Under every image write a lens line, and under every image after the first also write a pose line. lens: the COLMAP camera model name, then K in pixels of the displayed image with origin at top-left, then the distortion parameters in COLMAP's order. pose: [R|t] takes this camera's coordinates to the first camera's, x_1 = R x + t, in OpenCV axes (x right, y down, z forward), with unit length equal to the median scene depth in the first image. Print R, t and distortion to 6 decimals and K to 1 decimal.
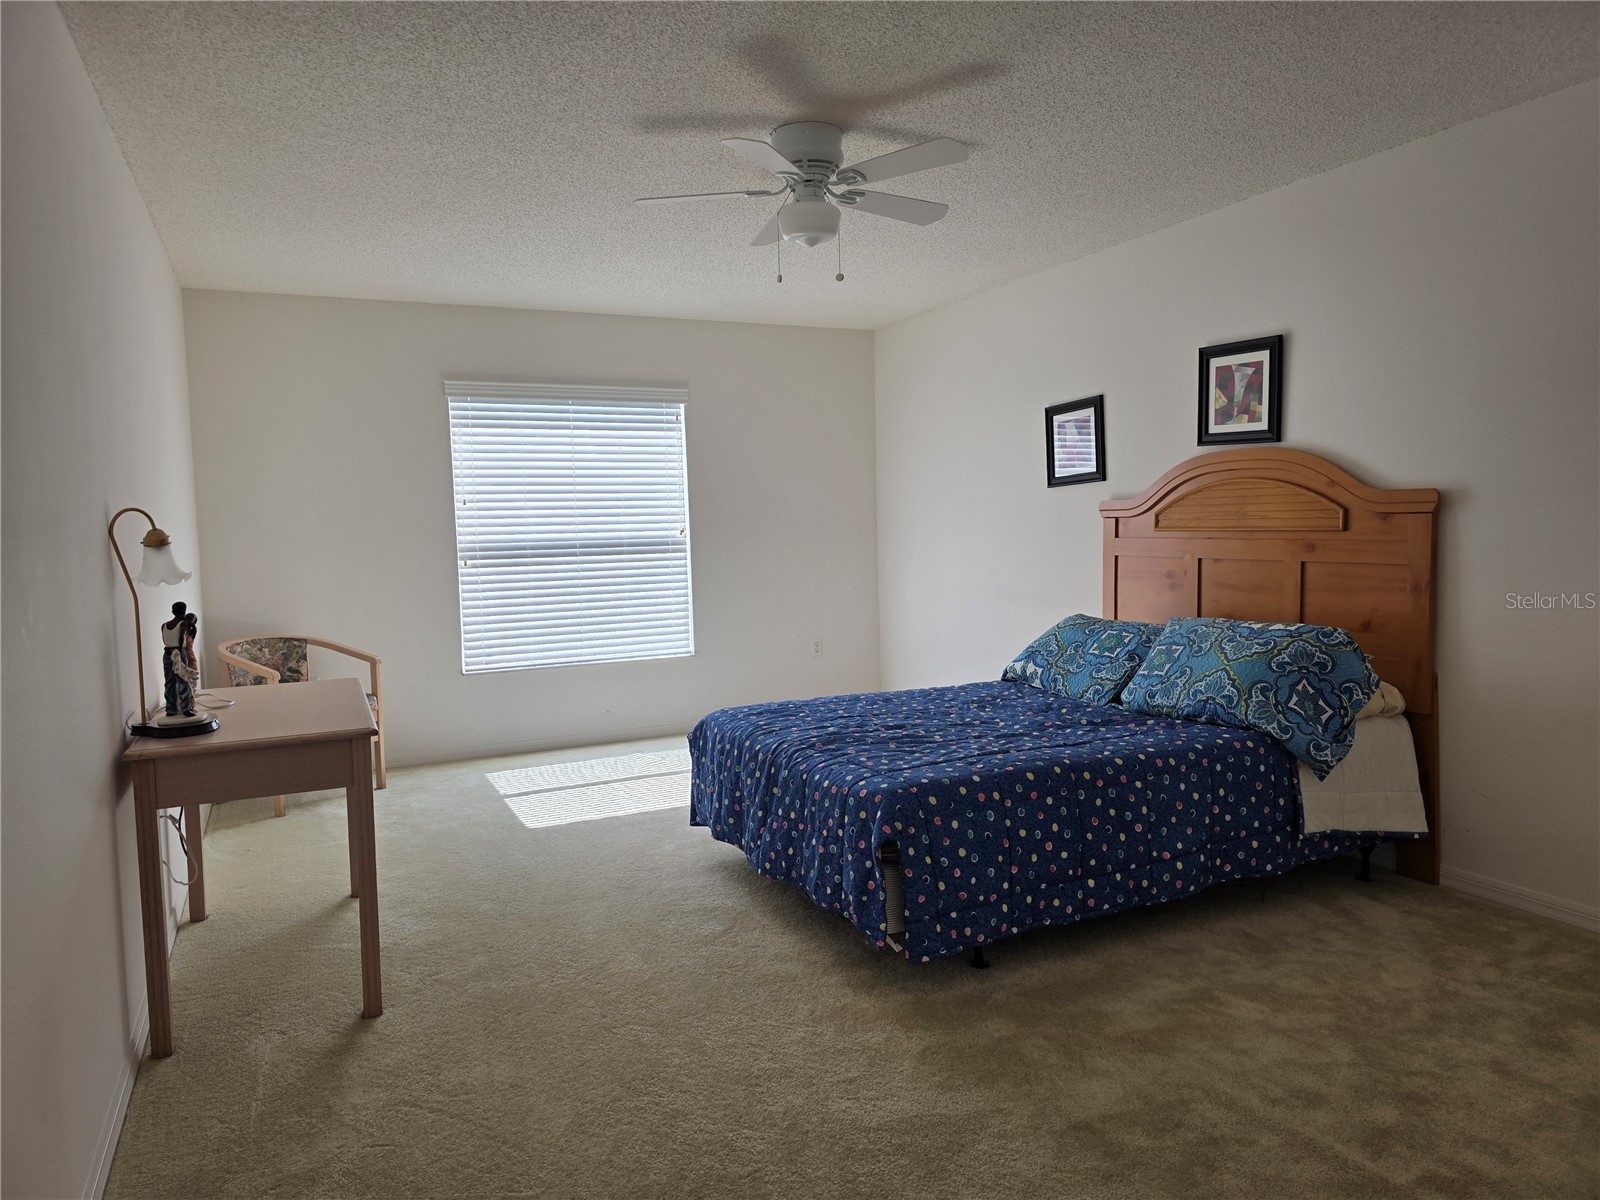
lens RADIAL K [[1076.6, 0, 800.0], [0, 1076.6, 600.0], [0, 0, 1]] dist [-0.000468, -0.000313]
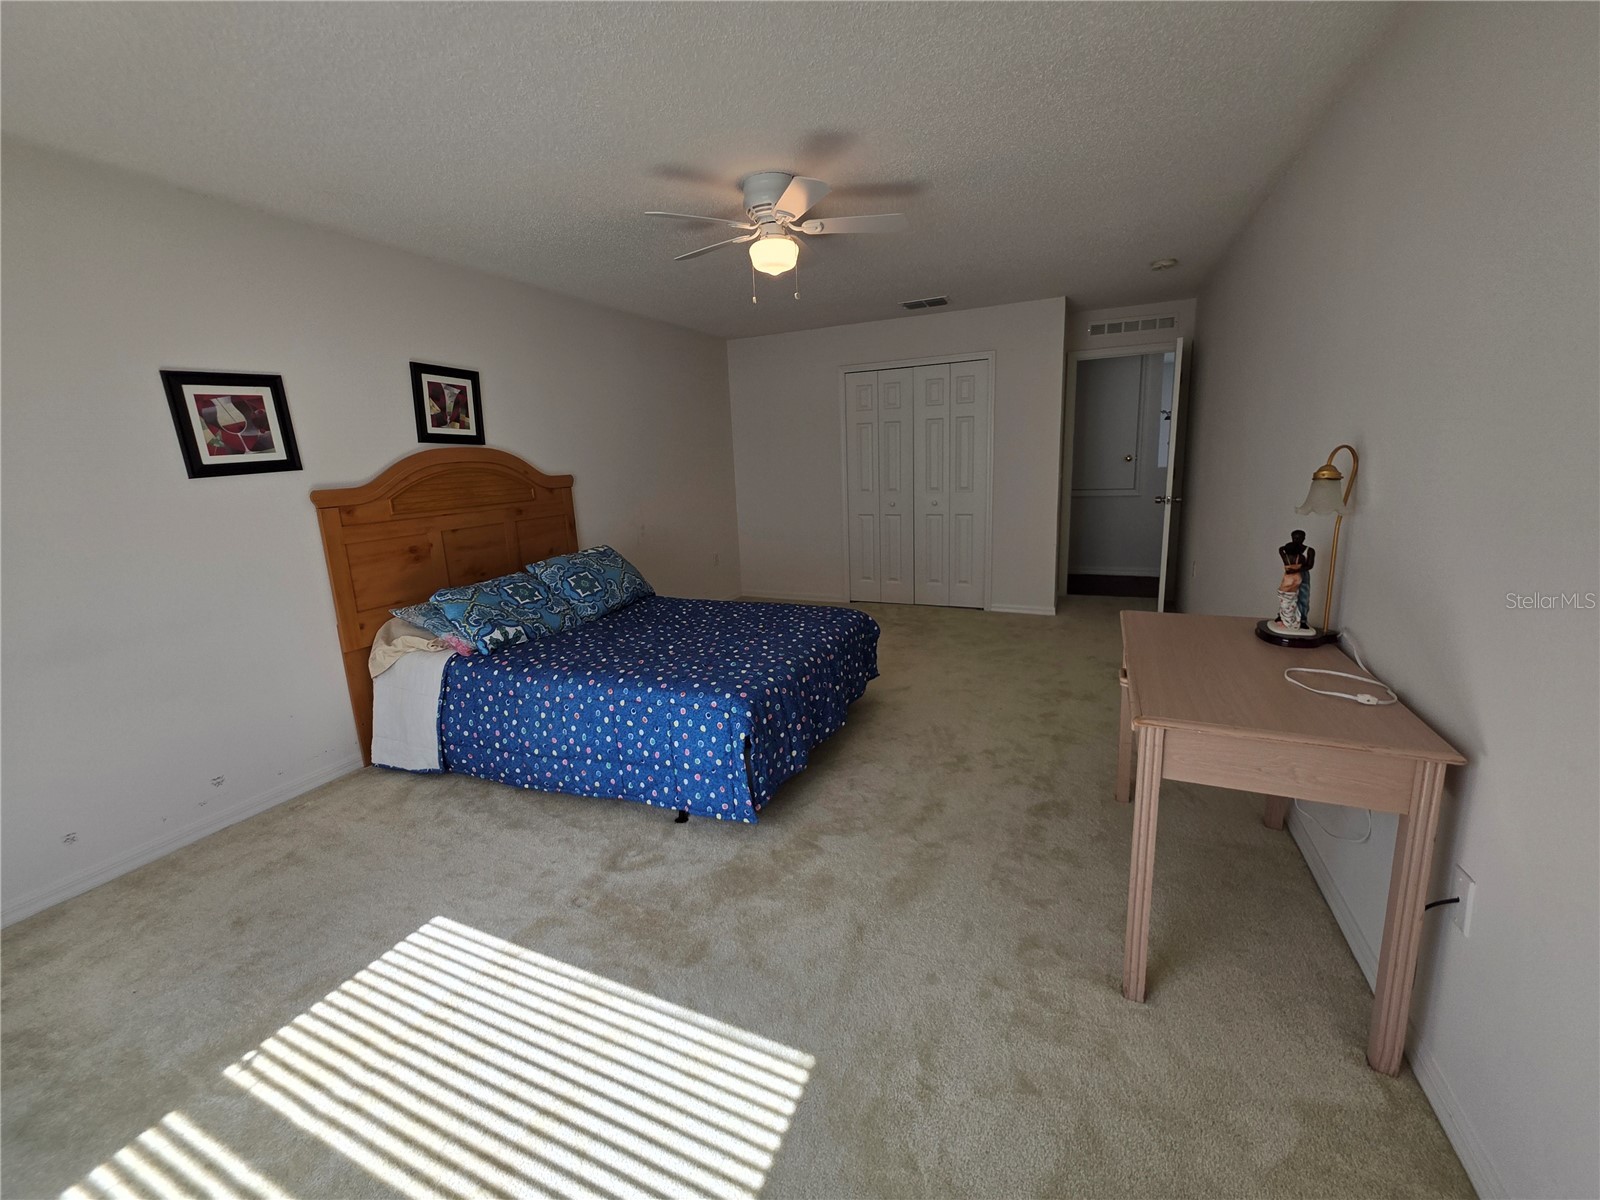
lens RADIAL K [[632.0, 0, 791.8], [0, 632.0, 578.9], [0, 0, 1]] dist [-0.000764, -0.000191]
pose [[-0.654237, -0.095868, 0.750189, -0.486949], [0.111499, 0.968868, 0.221051, -0.106958], [-0.748025, 0.228265, -0.623180, 1.205863]]
